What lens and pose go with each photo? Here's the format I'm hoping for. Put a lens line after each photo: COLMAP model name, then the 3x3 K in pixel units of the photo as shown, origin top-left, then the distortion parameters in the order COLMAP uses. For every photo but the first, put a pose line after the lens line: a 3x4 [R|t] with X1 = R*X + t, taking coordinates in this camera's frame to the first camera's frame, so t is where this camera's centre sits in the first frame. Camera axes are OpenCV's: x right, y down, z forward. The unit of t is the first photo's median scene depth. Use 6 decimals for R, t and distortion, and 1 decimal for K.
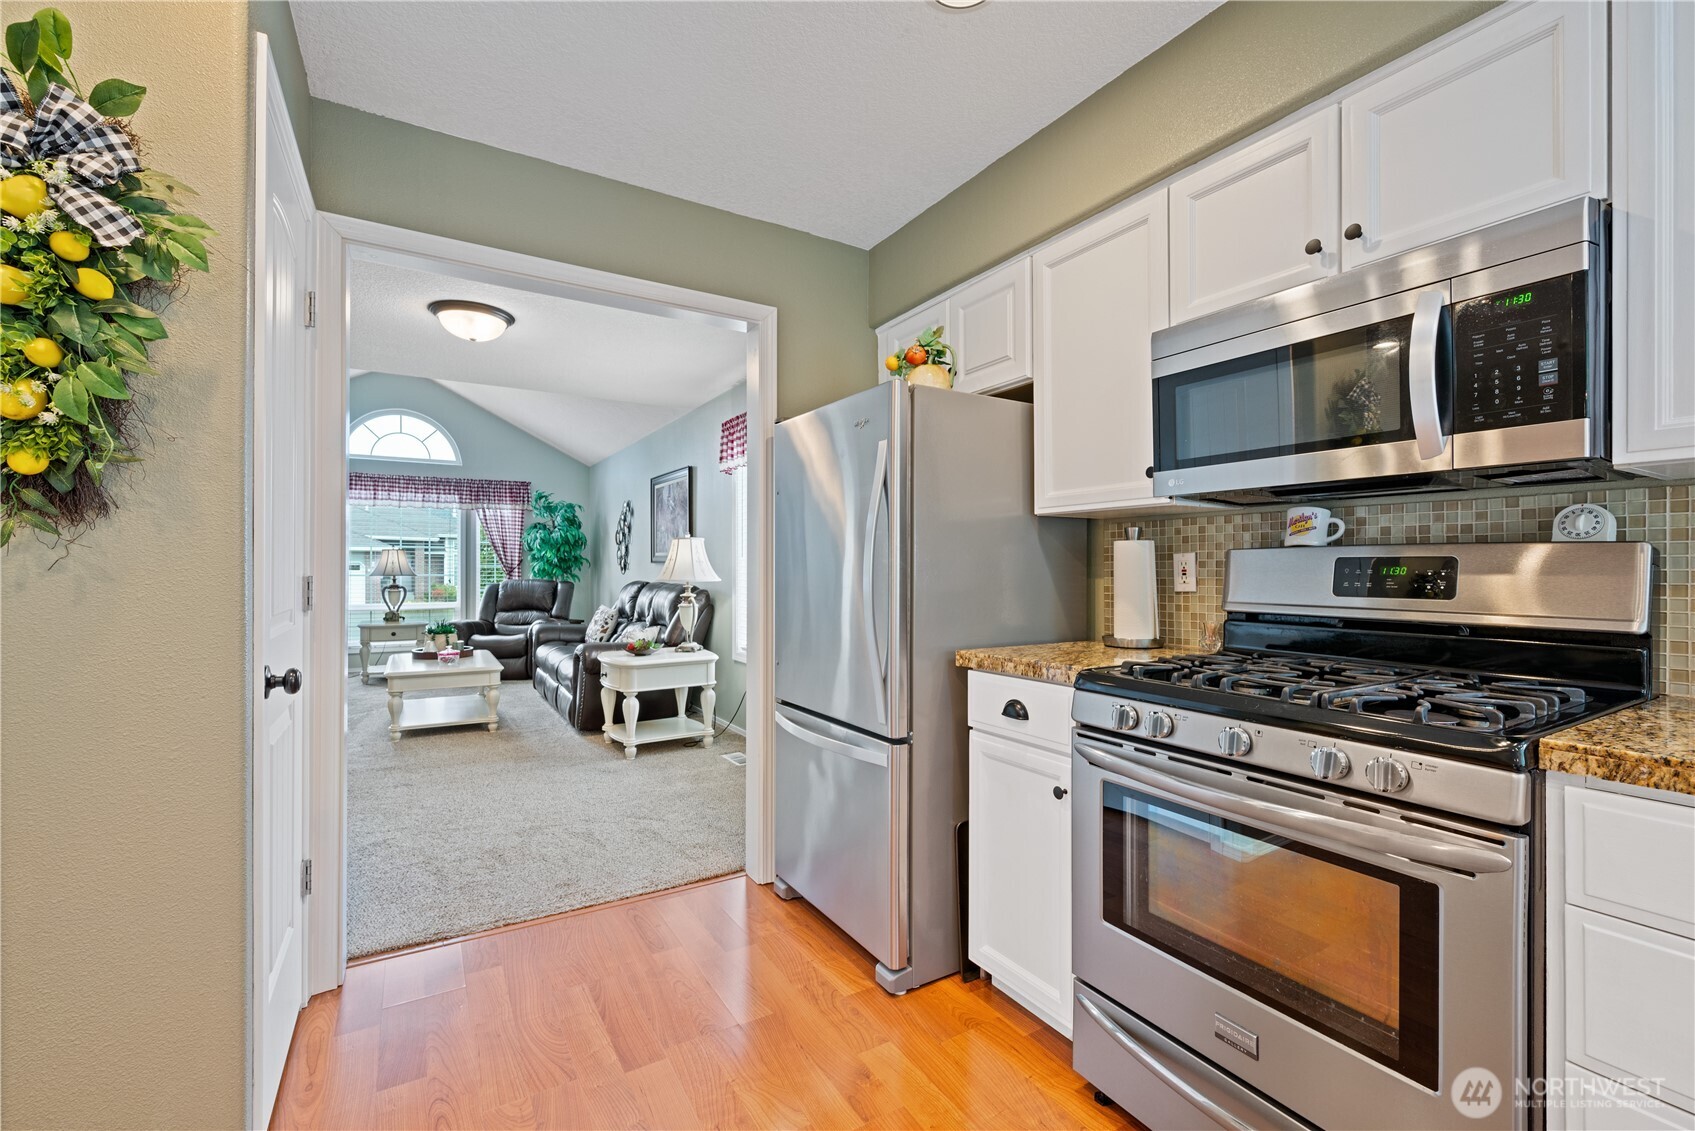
lens RADIAL K [[716.8, 0, 848.6], [0, 716.8, 569.9], [0, 0, 1]] dist [-0.000039, -0.000031]
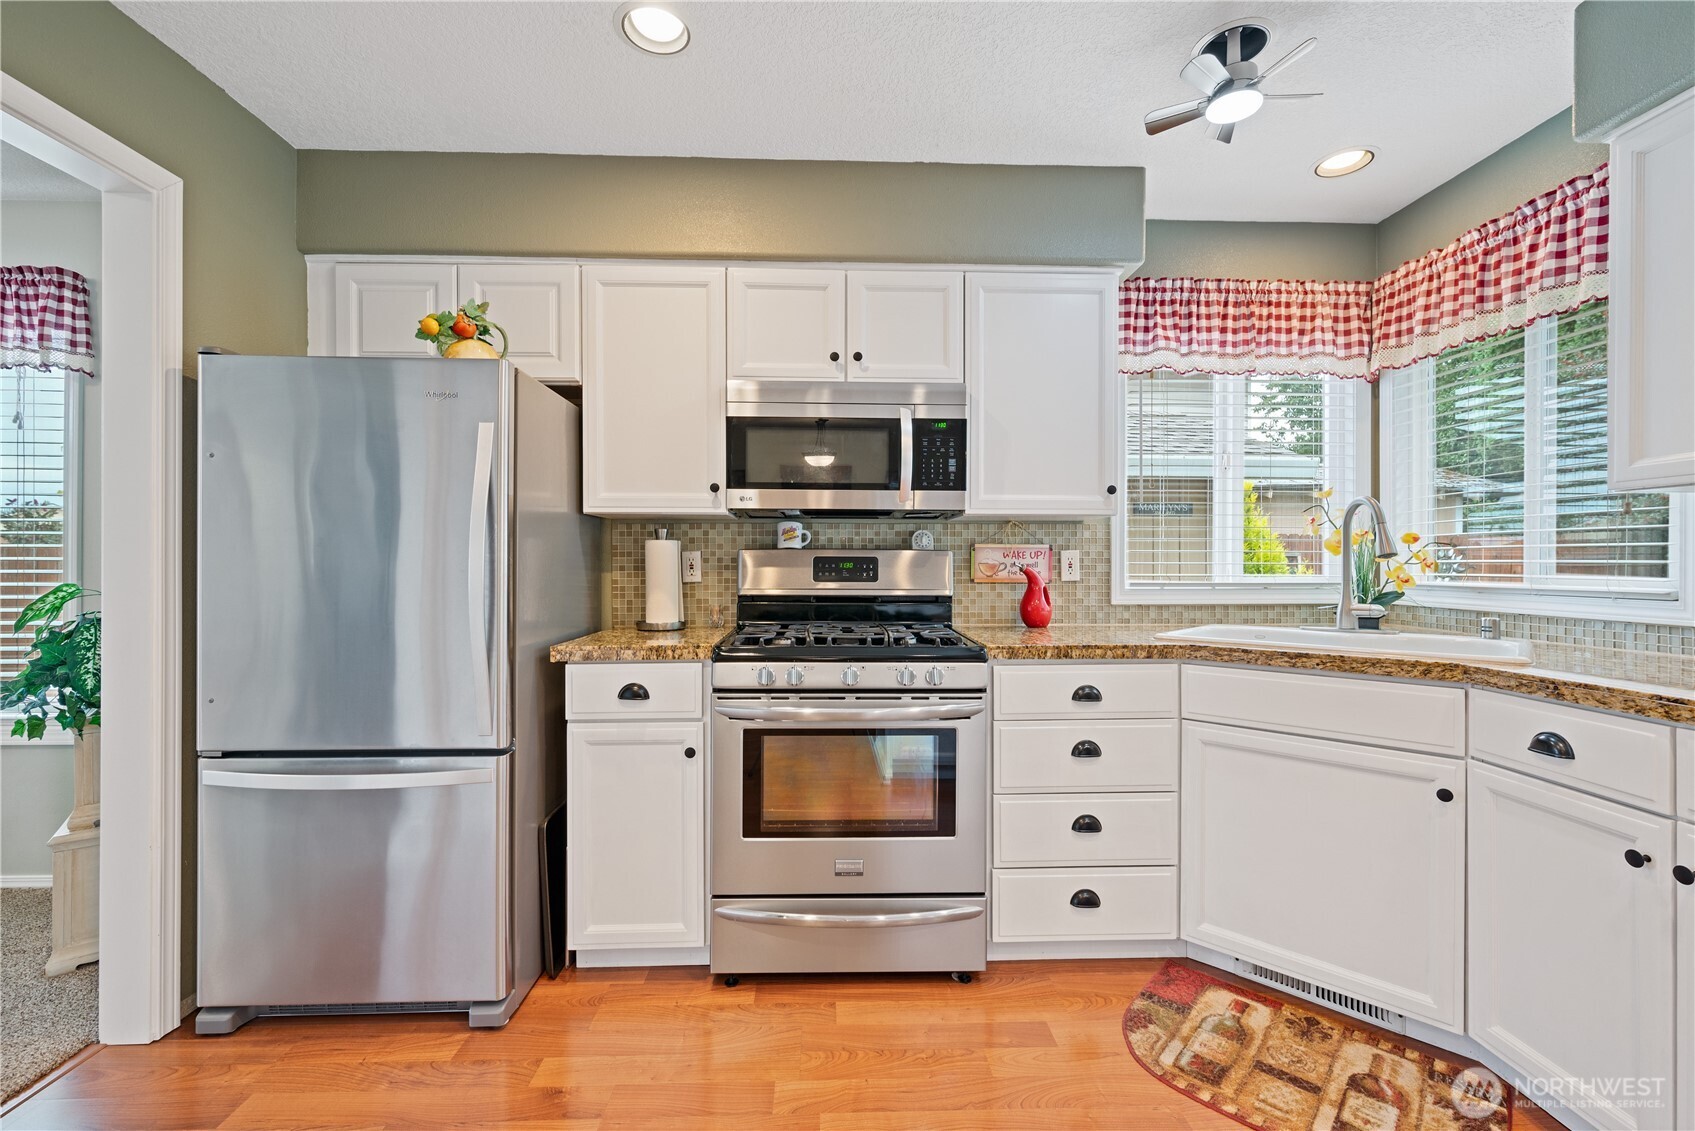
lens RADIAL K [[720.0, 0, 847.5], [0, 720.0, 565.5], [0, 0, 1]] dist [0.000012, 0.000126]
pose [[0.488940, -0.002879, 0.872313, -0.598140], [0.000775, 0.999996, 0.002867, -0.002476], [-0.872317, -0.000726, 0.488940, 0.181676]]
